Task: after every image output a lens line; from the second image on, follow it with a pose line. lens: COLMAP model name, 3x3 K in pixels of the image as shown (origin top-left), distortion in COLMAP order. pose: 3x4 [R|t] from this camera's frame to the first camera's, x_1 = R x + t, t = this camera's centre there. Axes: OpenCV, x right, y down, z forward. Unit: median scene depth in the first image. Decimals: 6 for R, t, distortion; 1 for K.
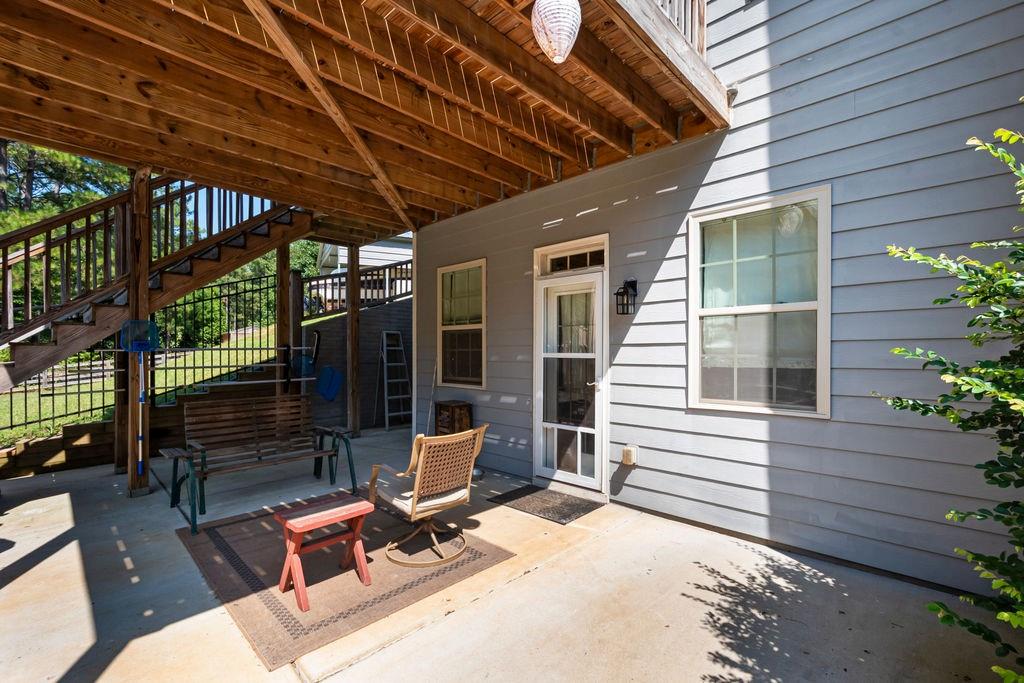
lens RADIAL K [[449.2, 0, 514.4], [0, 449.2, 352.4], [0, 0, 1]] dist [0.003910, -0.000062]
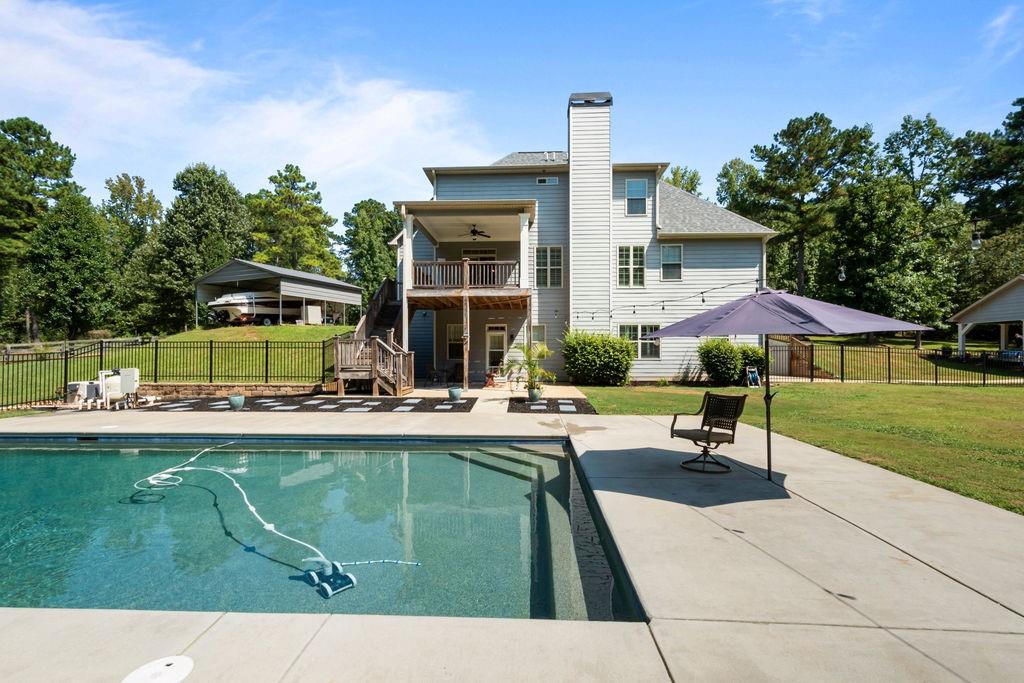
lens RADIAL K [[454.1, 0, 514.2], [0, 454.1, 351.9], [0, 0, 1]] dist [0.002038, 0.000529]
pose [[0.754308, 0.002062, 0.656518, -2.638244], [-0.001689, 0.999998, -0.001201, 0.027818], [-0.656519, -0.000203, 0.754309, -2.433245]]
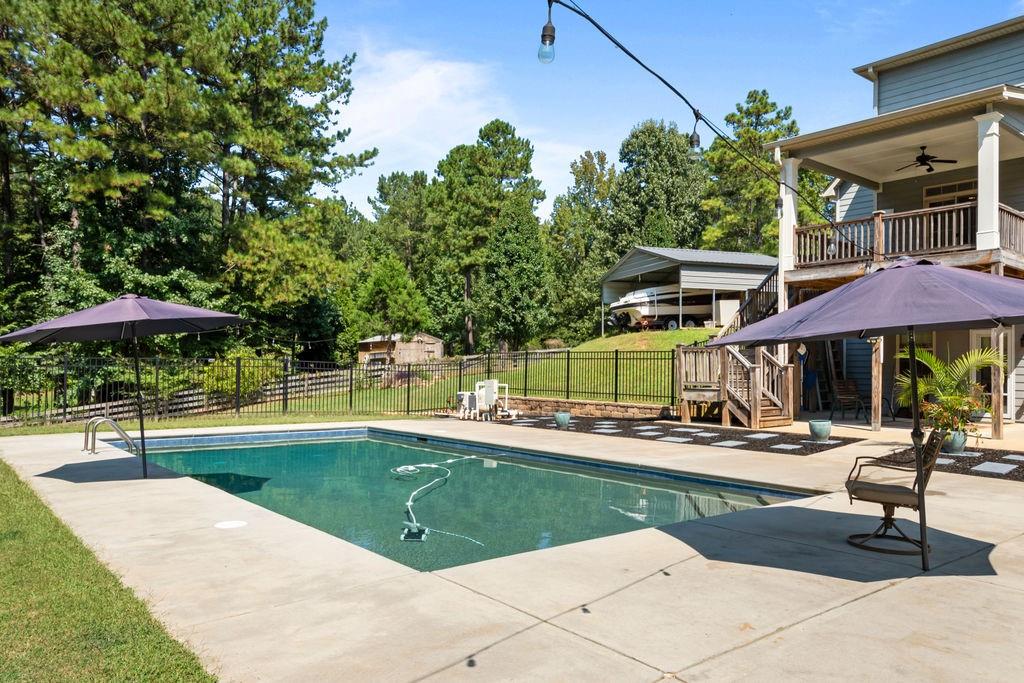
lens RADIAL K [[743.1, 0, 510.0], [0, 743.1, 347.5], [0, 0, 1]] dist [0.032396, -0.002757]
pose [[0.992148, 0.006339, -0.124909, -1.898070], [-0.009363, 0.999677, -0.023638, 0.040316], [0.124719, 0.024622, 0.991887, -3.217782]]
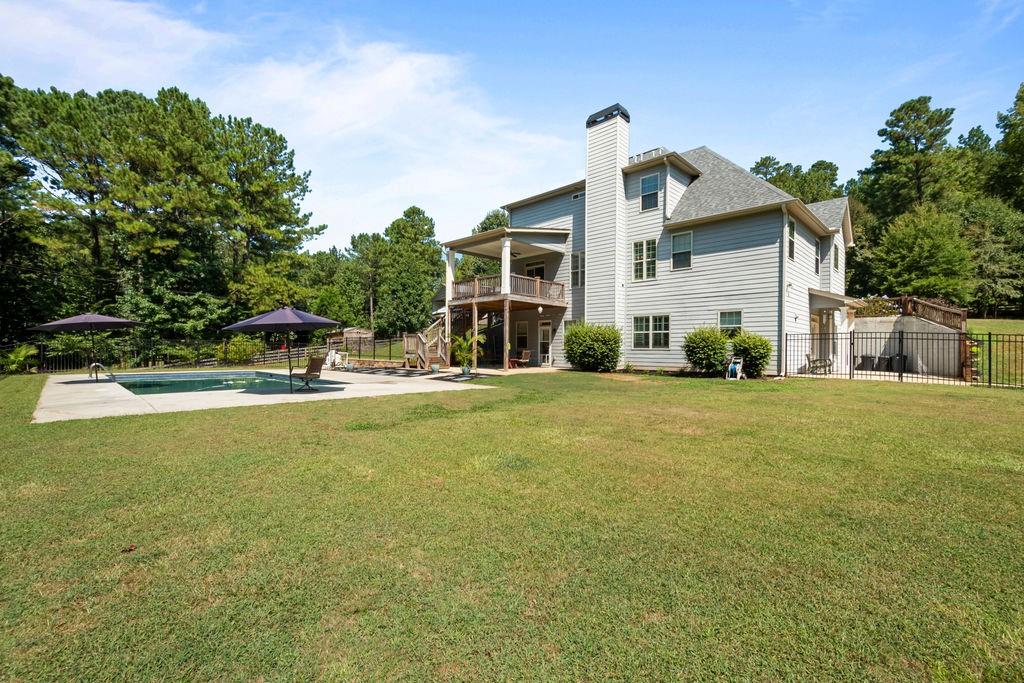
lens RADIAL K [[449.2, 0, 514.4], [0, 449.2, 352.4], [0, 0, 1]] dist [0.003910, -0.000062]
pose [[0.999880, 0.006289, -0.014162, -0.165652], [-0.006143, 0.999928, 0.010299, 0.085221], [0.014226, -0.010210, 0.999847, -4.411813]]
